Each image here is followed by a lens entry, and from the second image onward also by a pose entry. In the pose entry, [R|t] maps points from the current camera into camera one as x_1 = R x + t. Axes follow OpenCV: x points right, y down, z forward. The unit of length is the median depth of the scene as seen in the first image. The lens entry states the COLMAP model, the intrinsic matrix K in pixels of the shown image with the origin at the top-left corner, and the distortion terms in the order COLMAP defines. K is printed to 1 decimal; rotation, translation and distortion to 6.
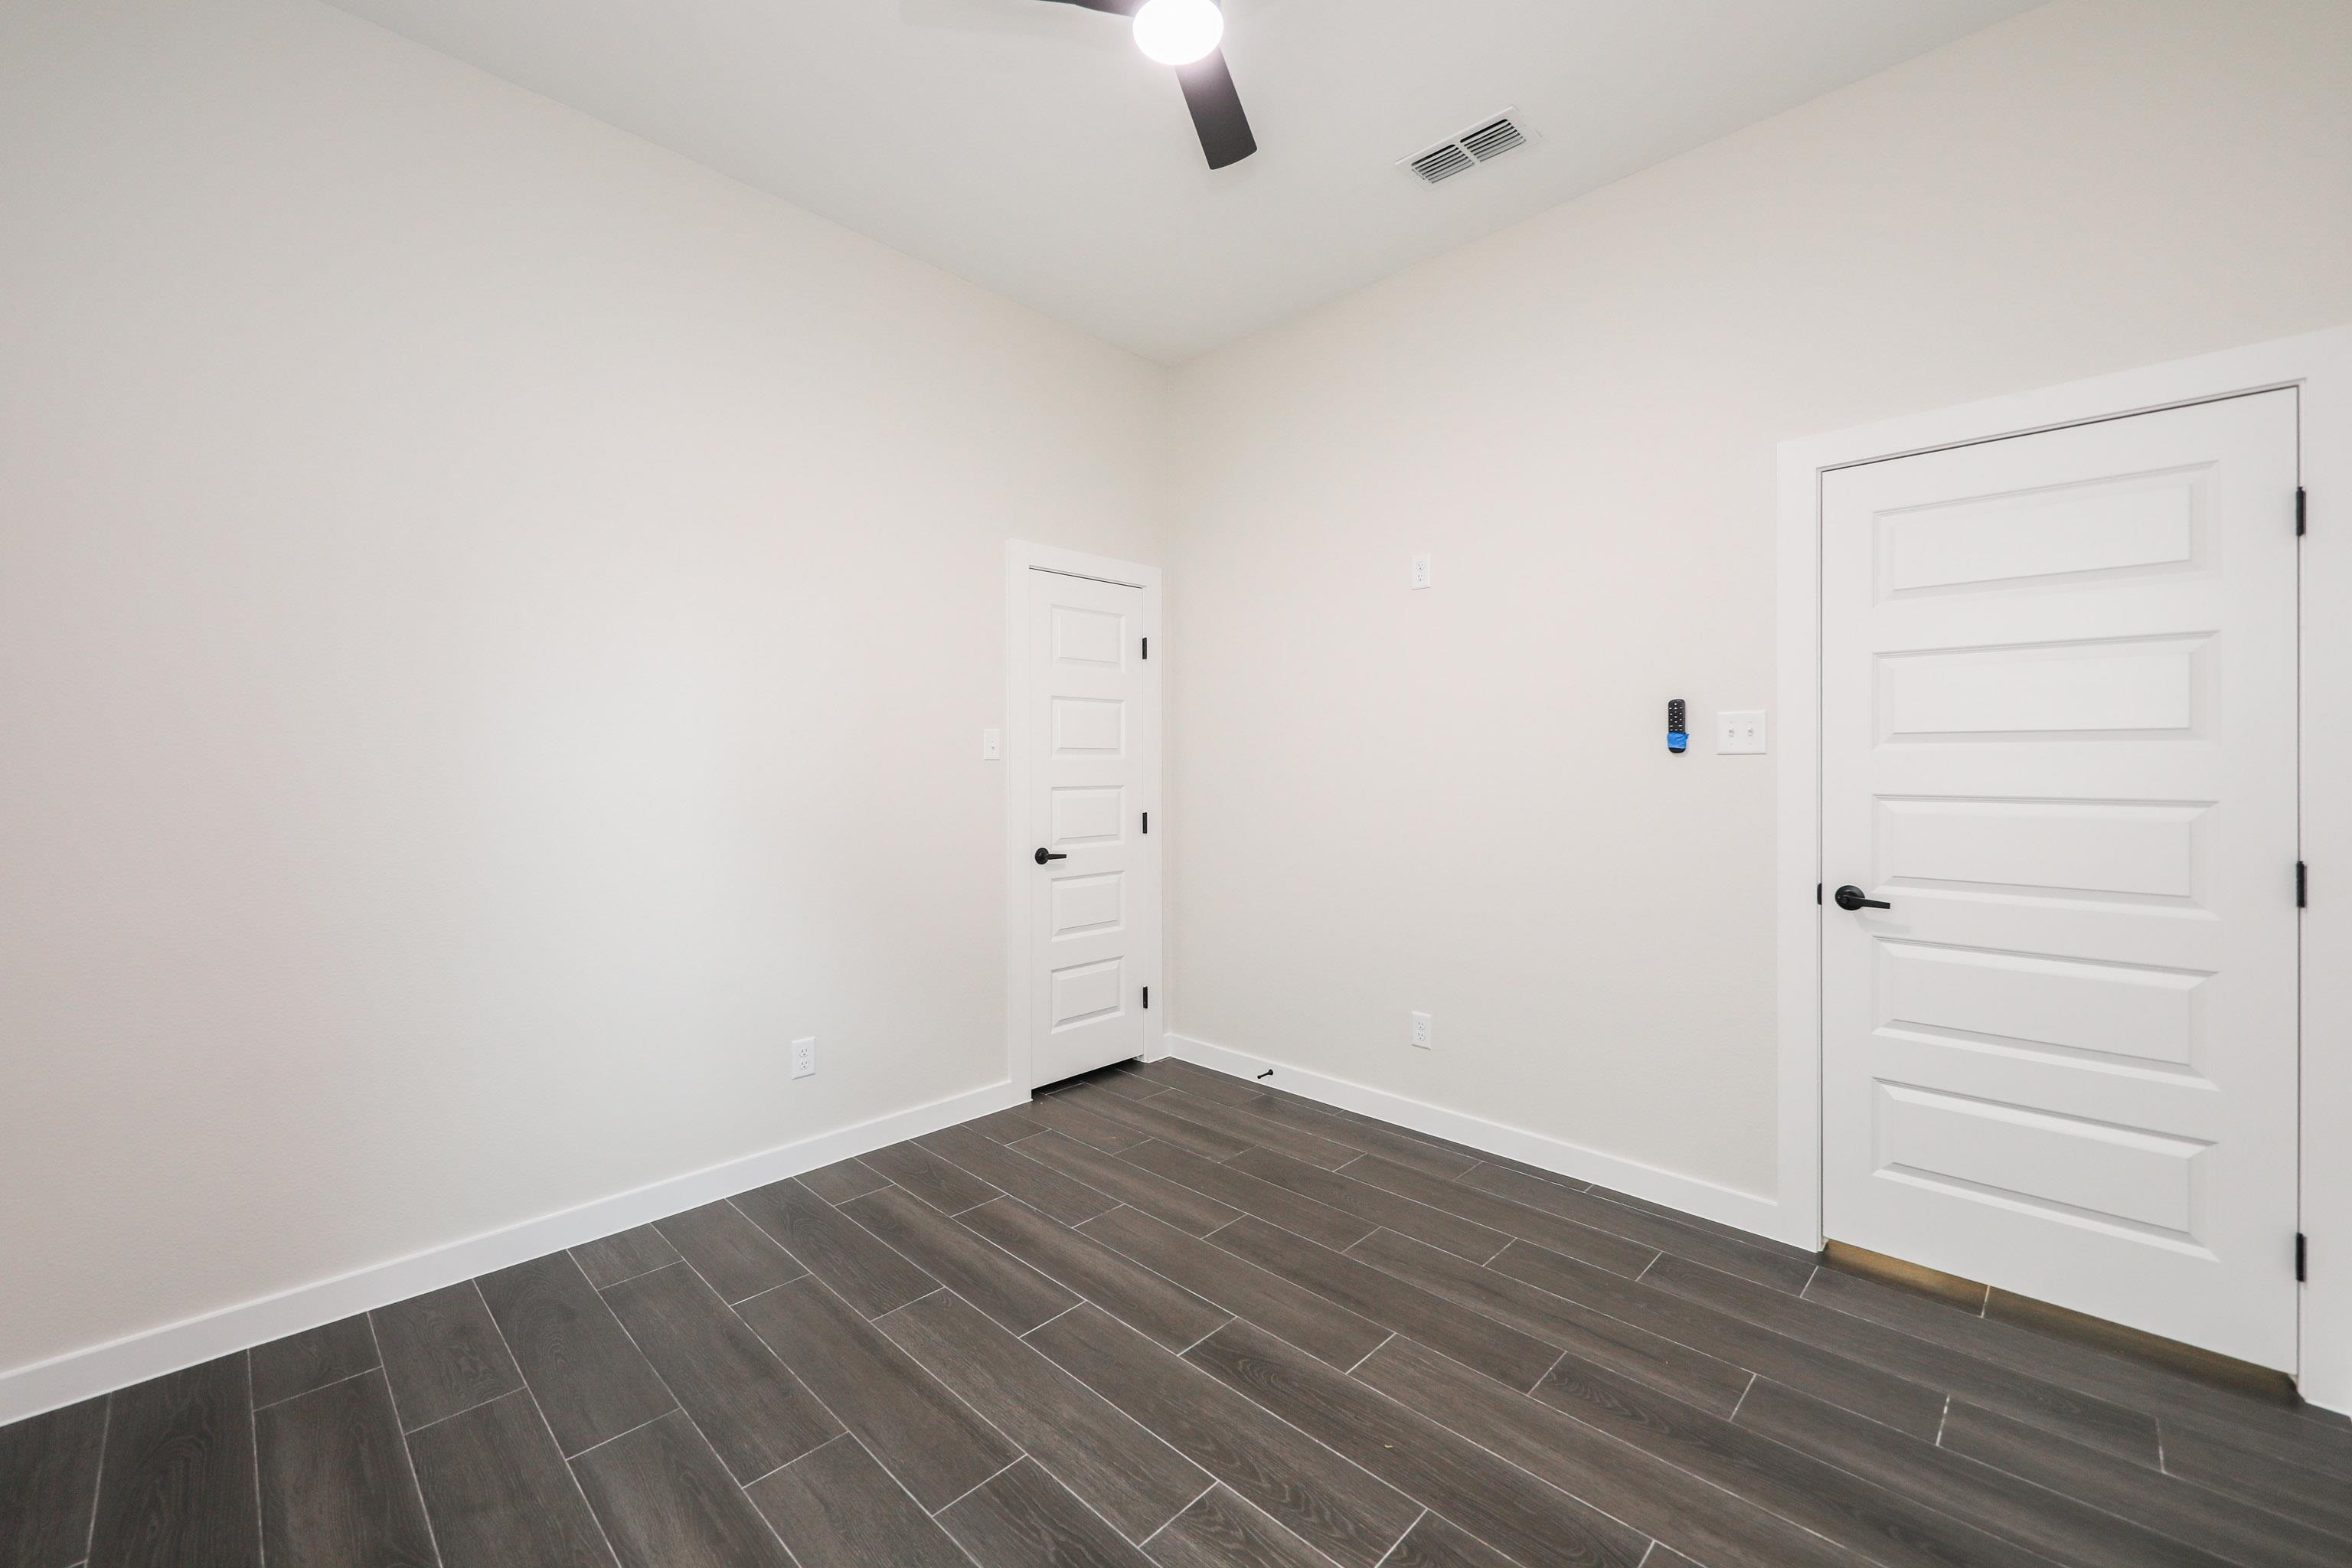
lens RADIAL K [[941.0, 0, 1191.3], [0, 941.0, 771.4], [0, 0, 1]] dist [0.014534, -0.006132]
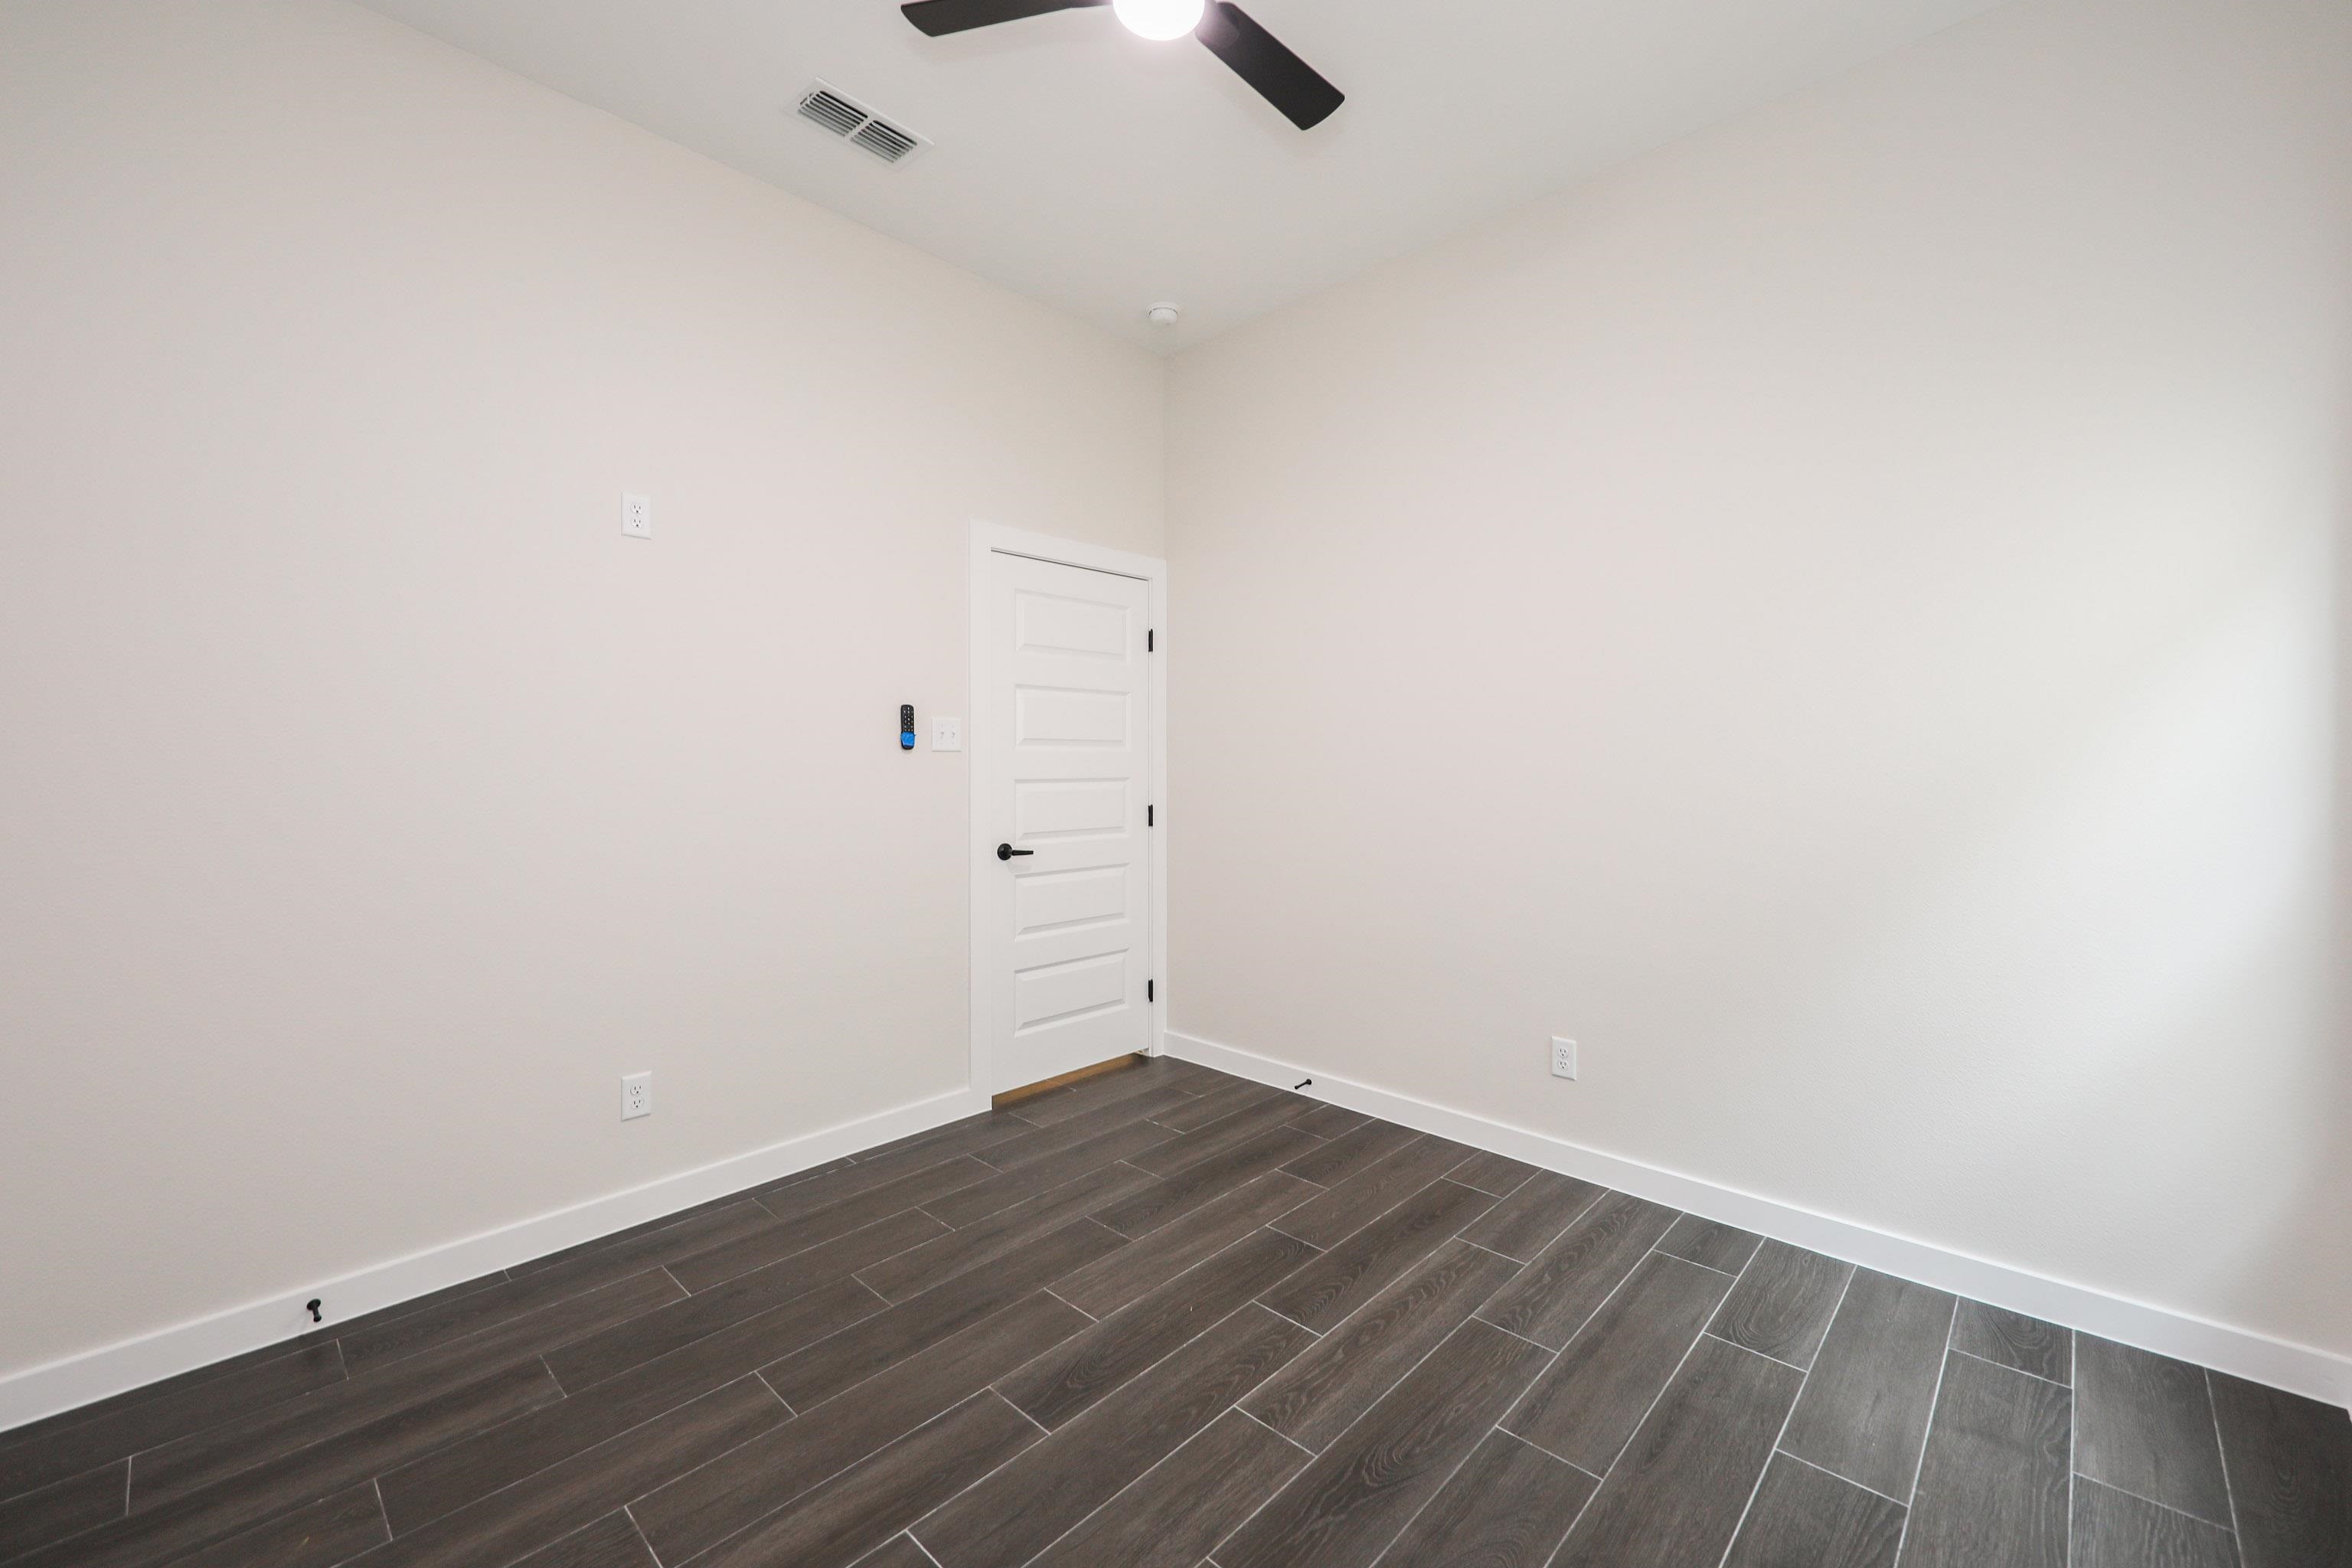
lens RADIAL K [[941.0, 0, 1180.3], [0, 941.0, 768.8], [0, 0, 1]] dist [0.014534, -0.006132]
pose [[-0.002459, -0.006181, 0.999978, -0.843362], [0.012245, 0.999906, 0.006211, 0.001865], [-0.999922, 0.012260, -0.002383, 0.836612]]
